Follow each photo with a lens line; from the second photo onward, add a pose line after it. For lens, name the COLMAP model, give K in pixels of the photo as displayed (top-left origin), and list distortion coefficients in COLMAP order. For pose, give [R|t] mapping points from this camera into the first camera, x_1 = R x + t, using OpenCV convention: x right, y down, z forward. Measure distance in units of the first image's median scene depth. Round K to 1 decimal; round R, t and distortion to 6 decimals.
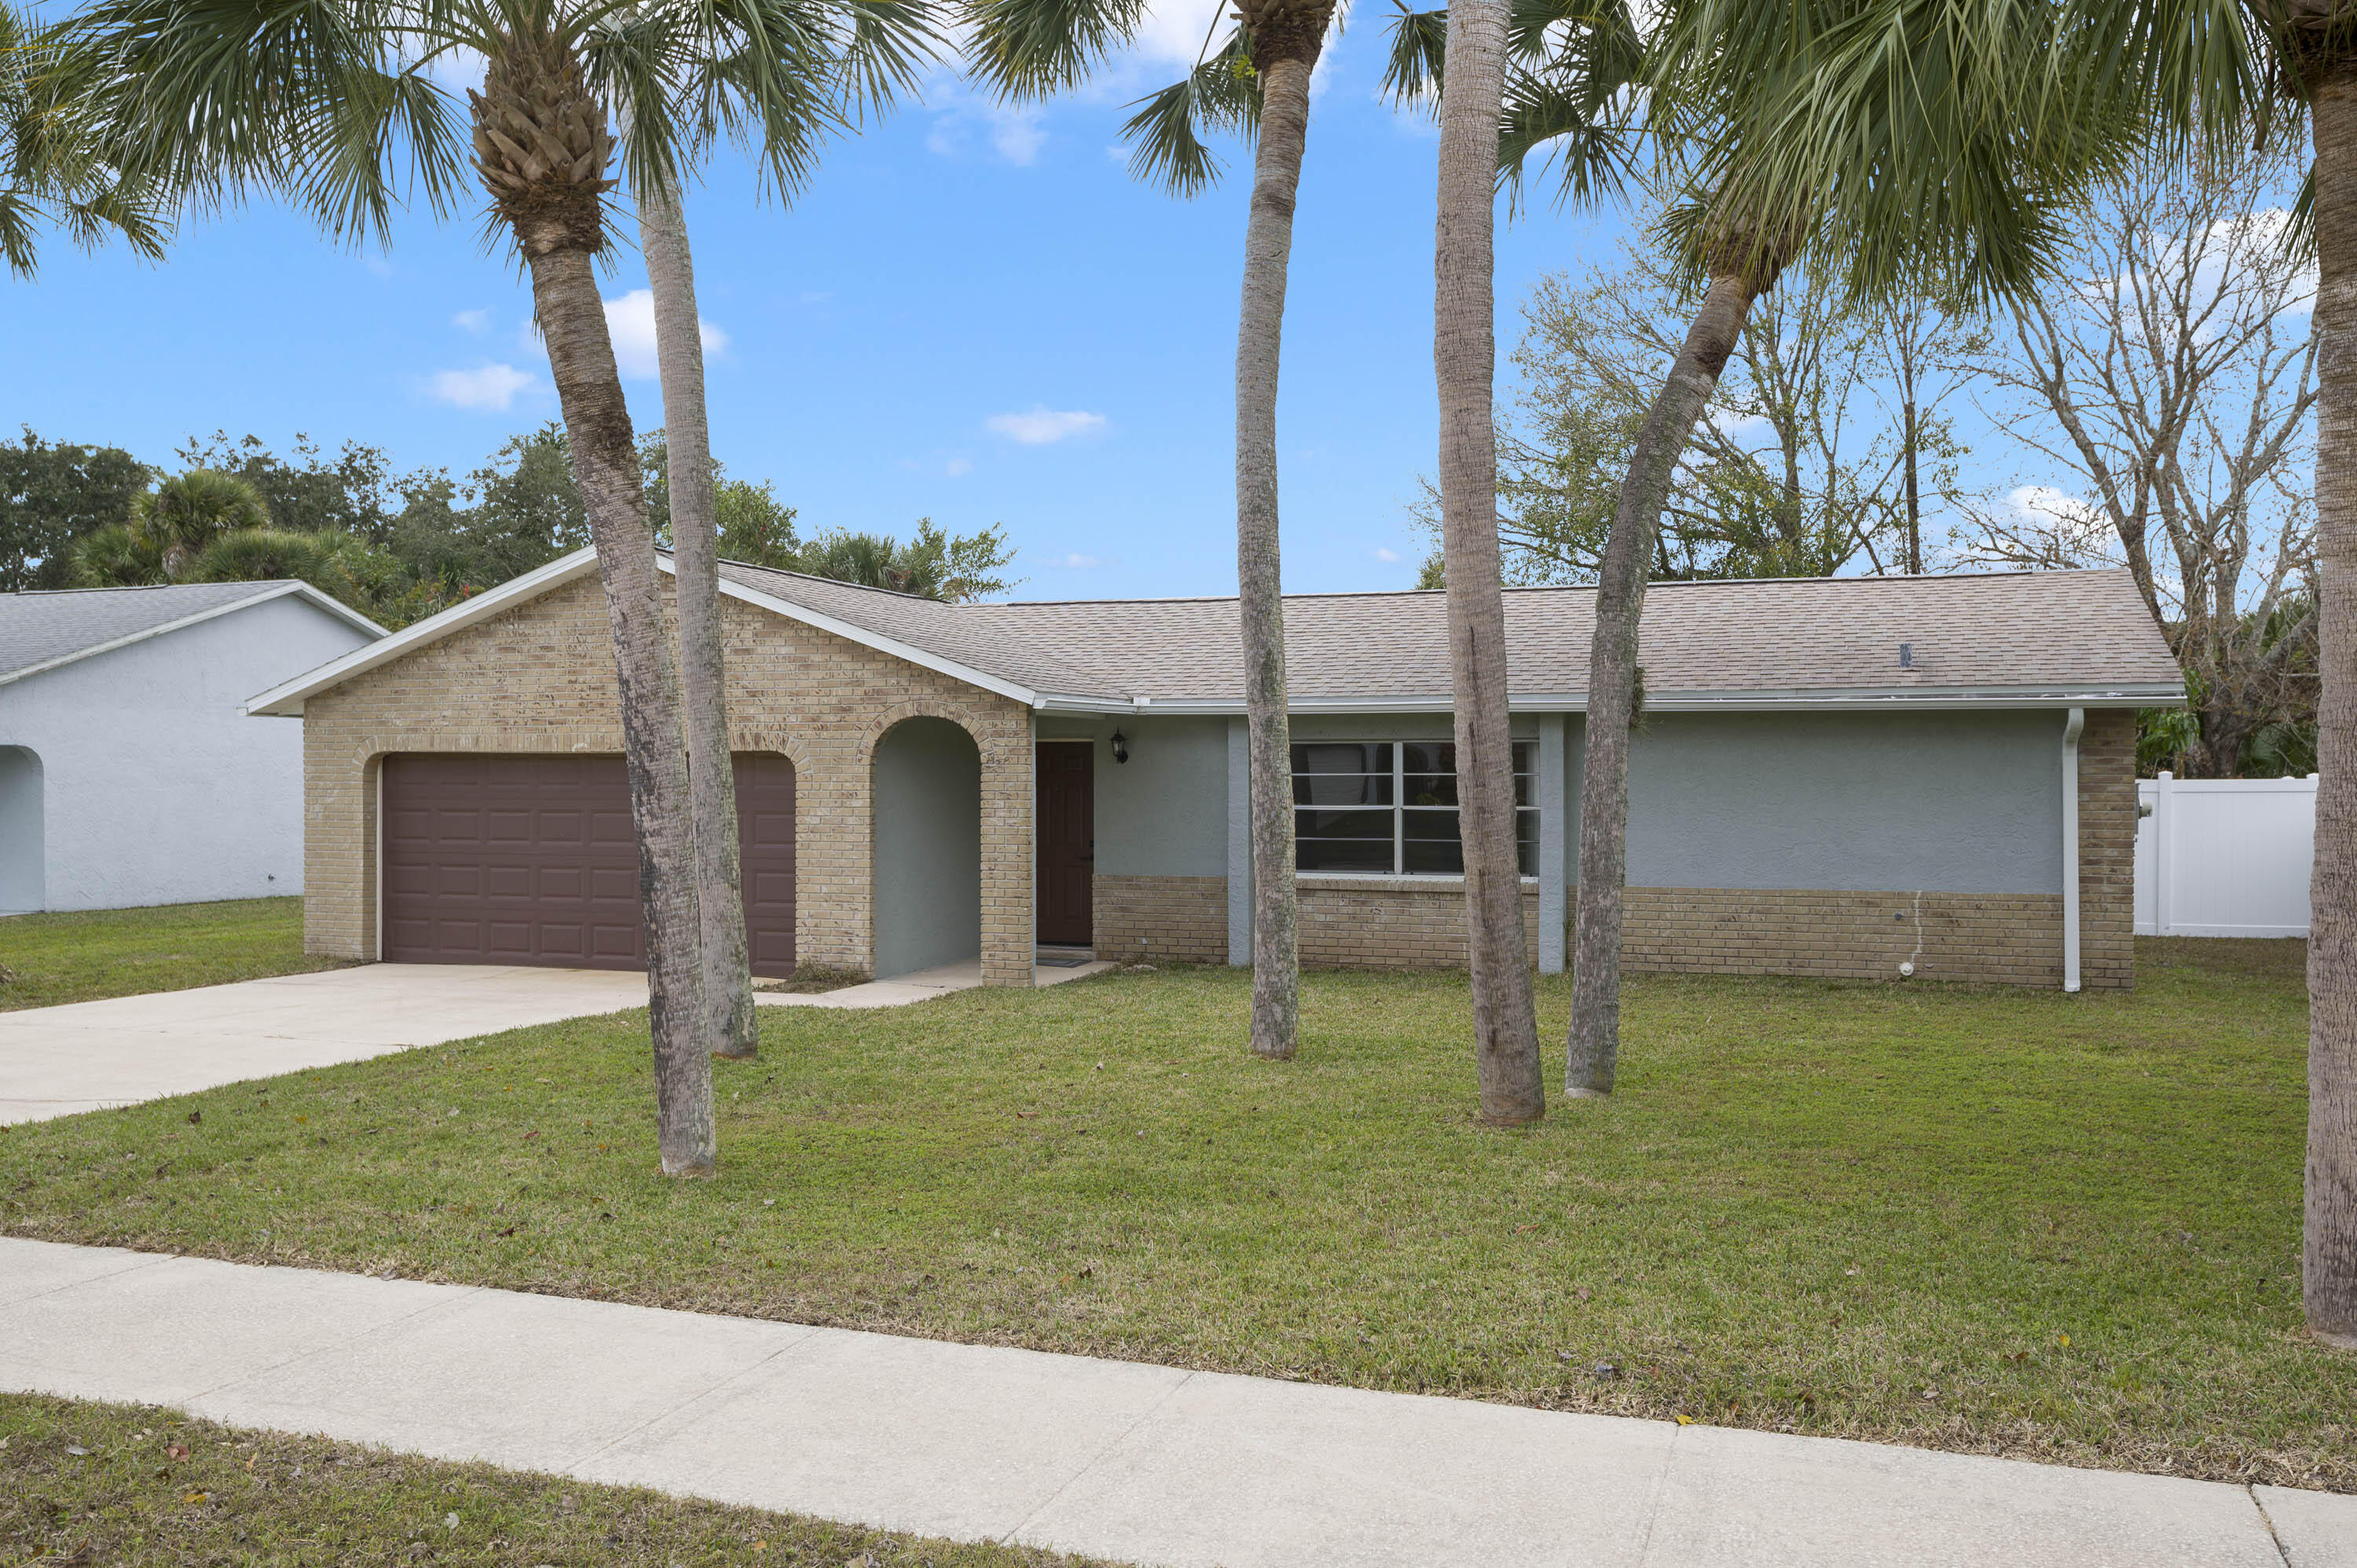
lens RADIAL K [[2002.8, 0, 1397.1], [0, 2002.8, 801.1], [0, 0, 1]] dist [-0.007249, -0.002164]
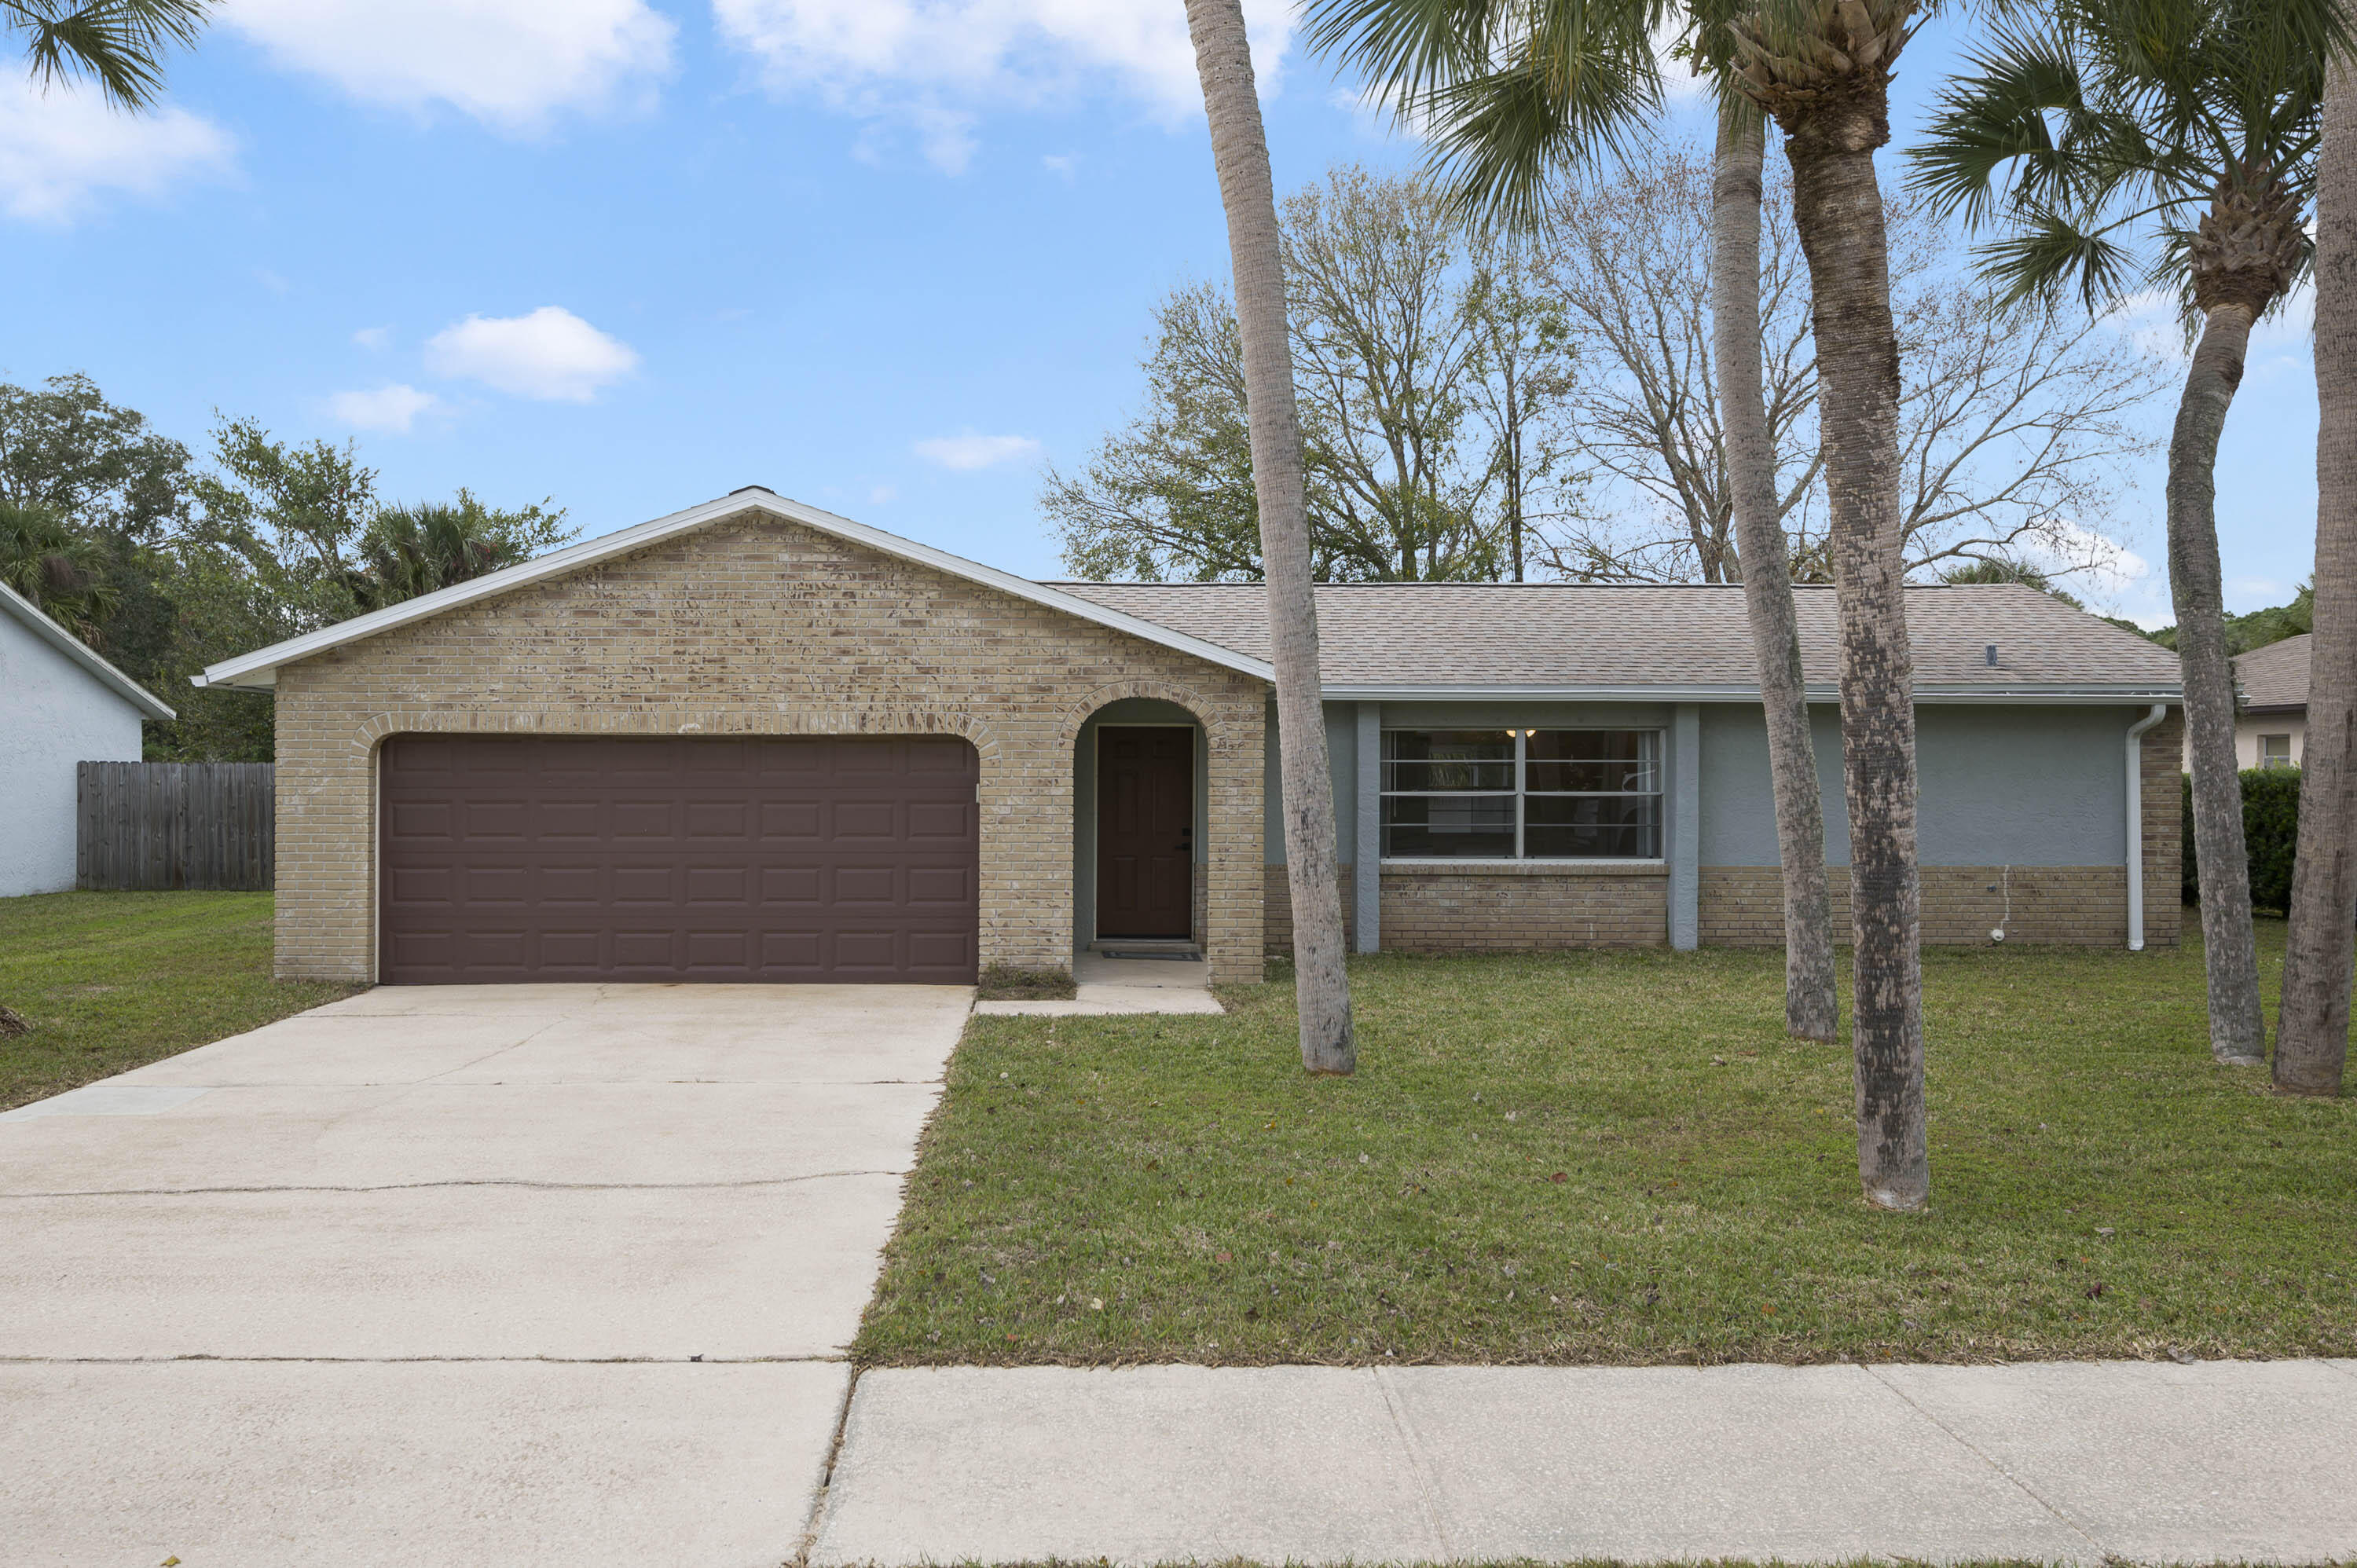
lens RADIAL K [[1829.1, 0, 1164.0], [0, 1829.1, 777.7], [0, 0, 1]] dist [-0.006901, -0.005524]
pose [[0.937868, -0.001313, 0.346989, -0.512435], [0.003347, 0.999981, -0.005263, -0.000531], [-0.346976, 0.006097, 0.937854, 0.192060]]
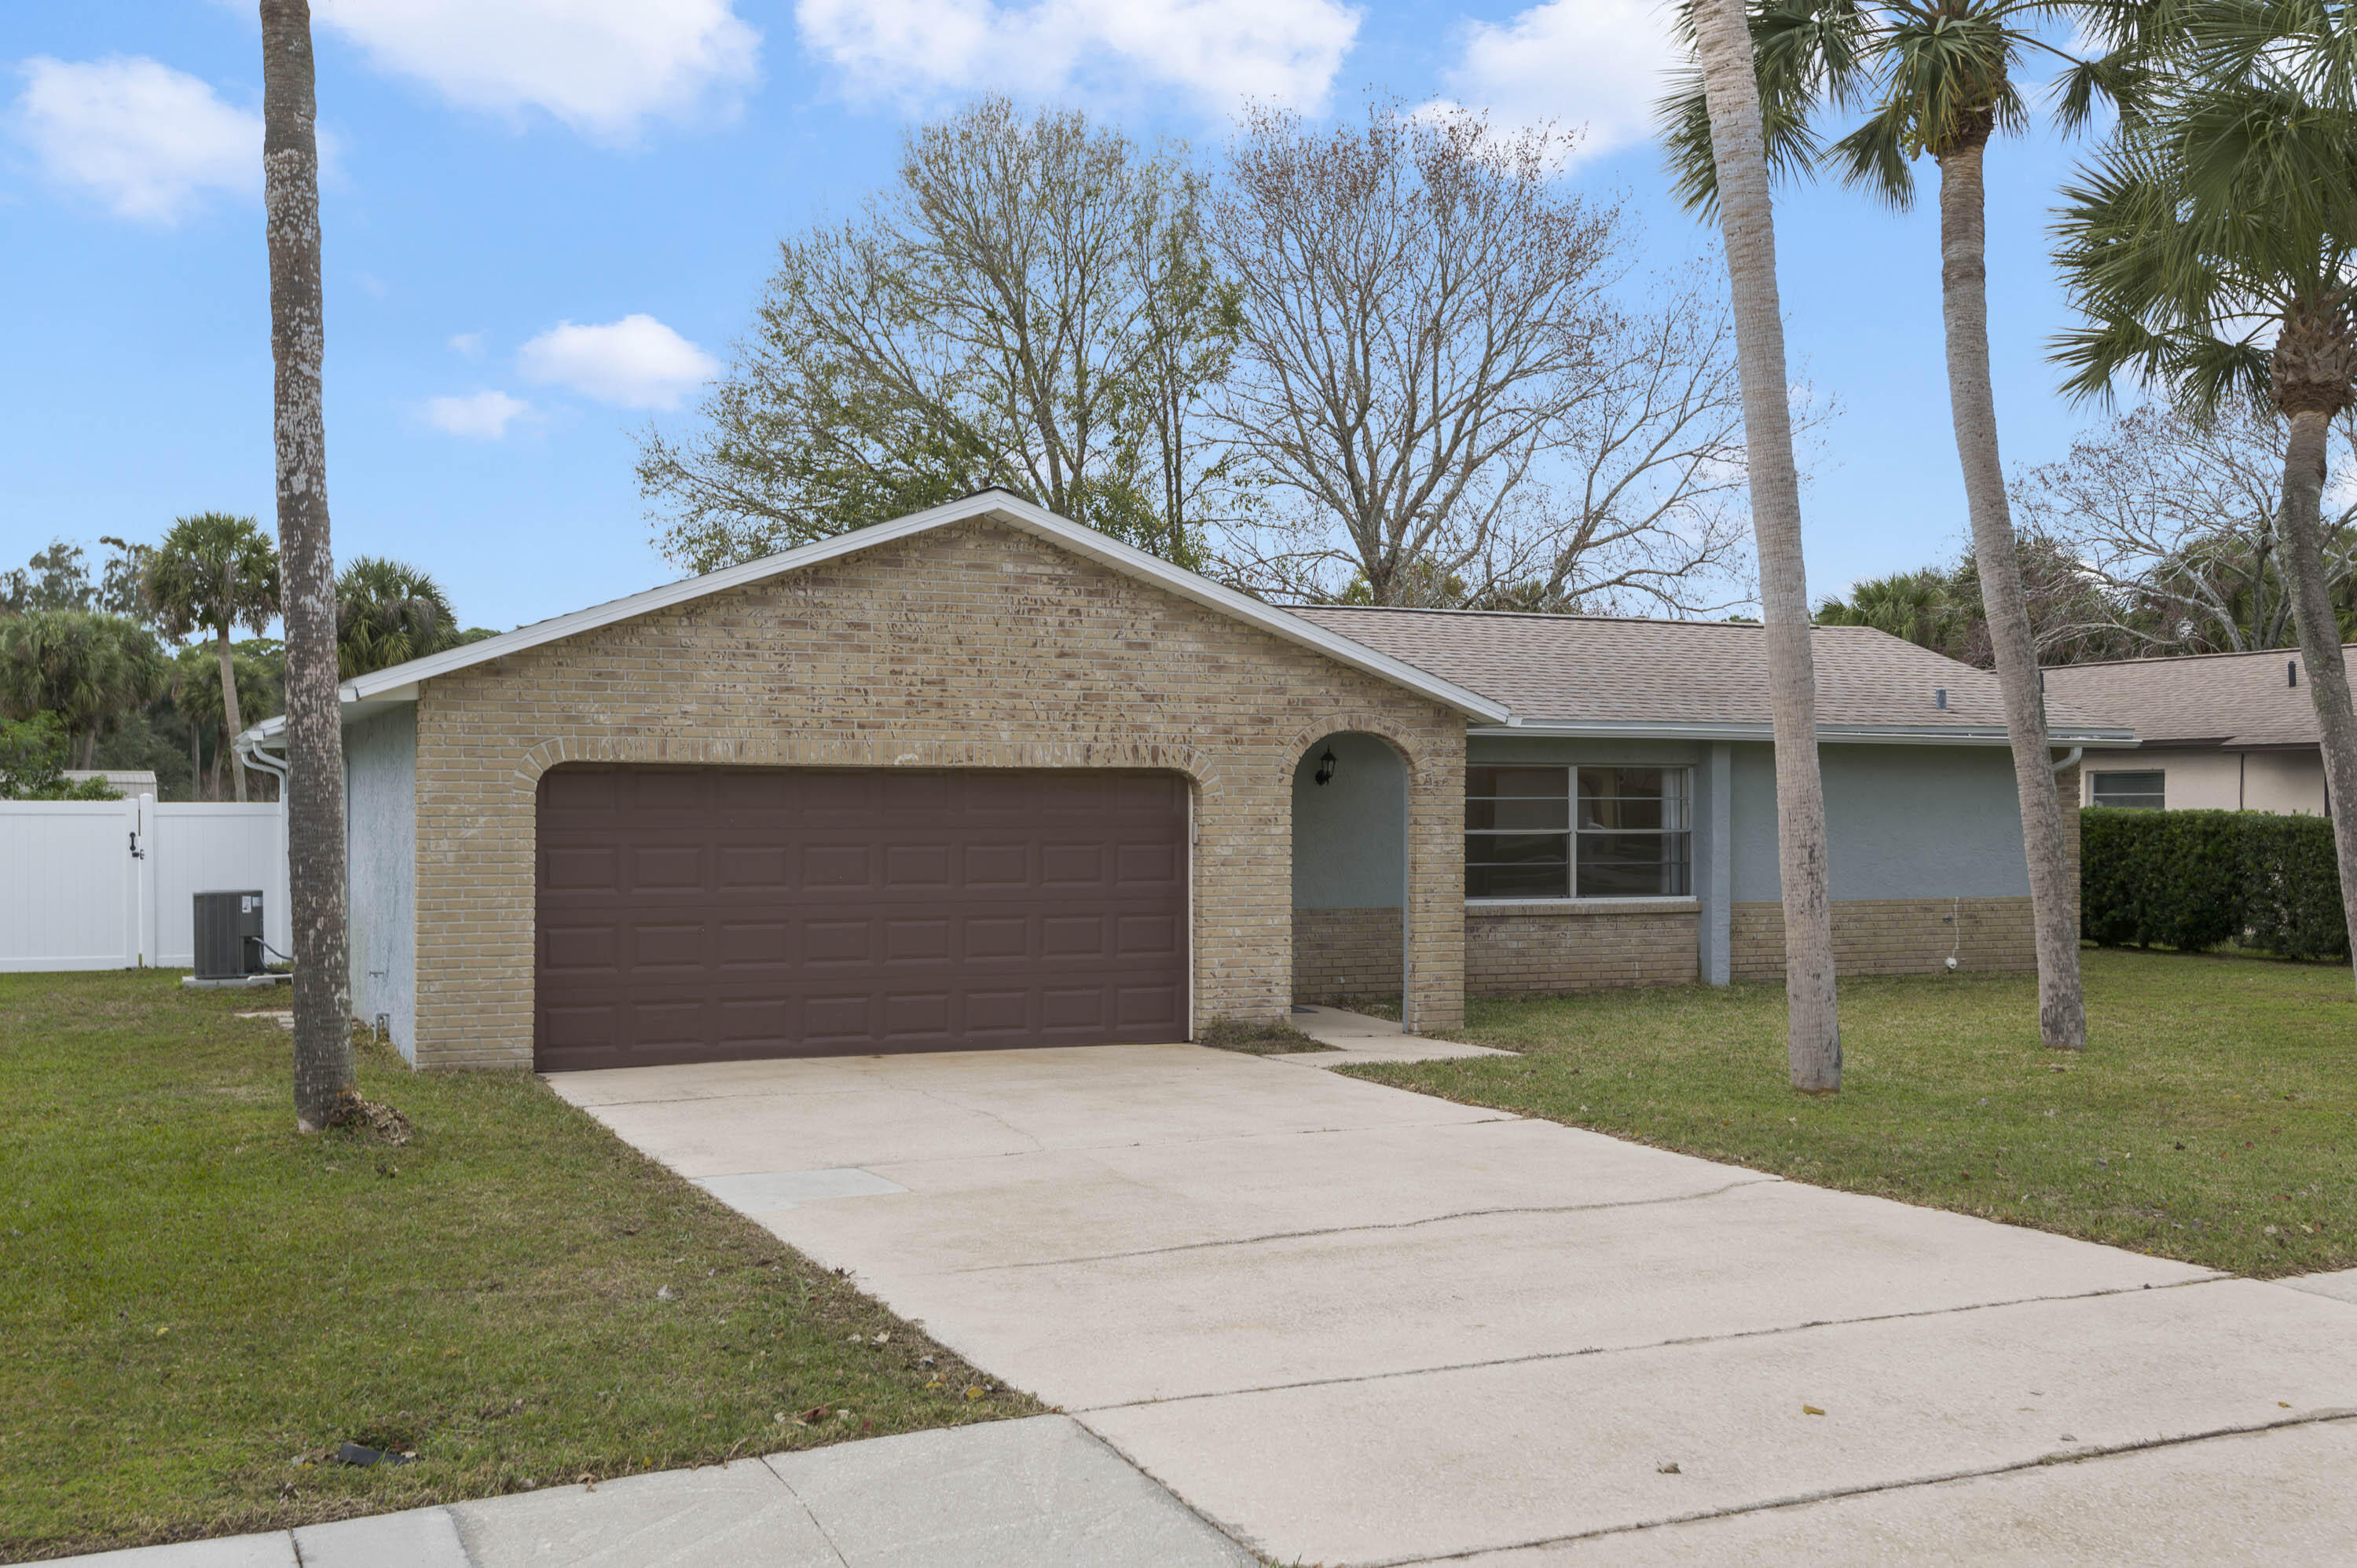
lens RADIAL K [[2342.5, 0, 1173.4], [0, 2342.5, 801.3], [0, 0, 1]] dist [-0.006584, 0.000000]
pose [[0.717349, 0.001716, 0.696712, -0.994286], [0.007153, 0.999926, -0.009828, -0.001765], [-0.696677, 0.012034, 0.717284, 0.308413]]
